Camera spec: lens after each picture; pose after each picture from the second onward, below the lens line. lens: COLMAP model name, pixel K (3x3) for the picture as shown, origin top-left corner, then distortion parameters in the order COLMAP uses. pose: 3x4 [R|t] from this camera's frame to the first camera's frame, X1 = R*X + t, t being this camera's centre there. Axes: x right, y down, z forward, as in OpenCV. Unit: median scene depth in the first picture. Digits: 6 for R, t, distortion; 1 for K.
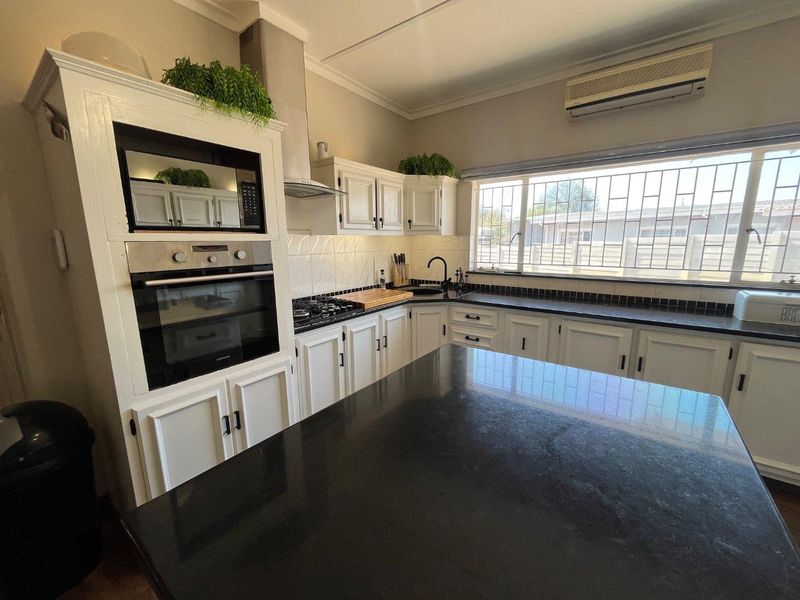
lens RADIAL K [[328.5, 0, 392.6], [0, 328.5, 301.6], [0, 0, 1]] dist [-0.000476, 0.000376]
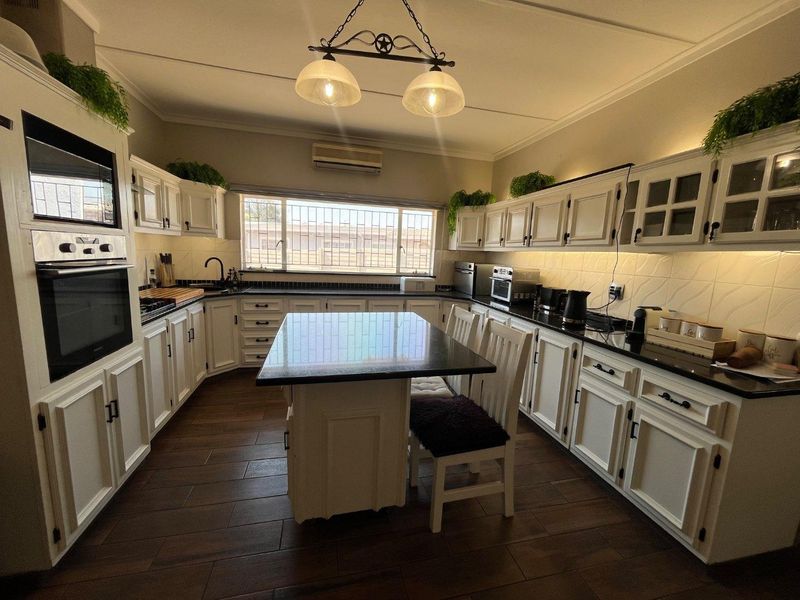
lens RADIAL K [[328.5, 0, 397.9], [0, 328.5, 301.6], [0, 0, 1]] dist [-0.000476, 0.000376]
pose [[0.638200, -0.079131, 0.765793, -0.373046], [0.092382, 0.995388, 0.025866, 0.045874], [-0.764308, 0.054238, 0.642566, -0.197392]]
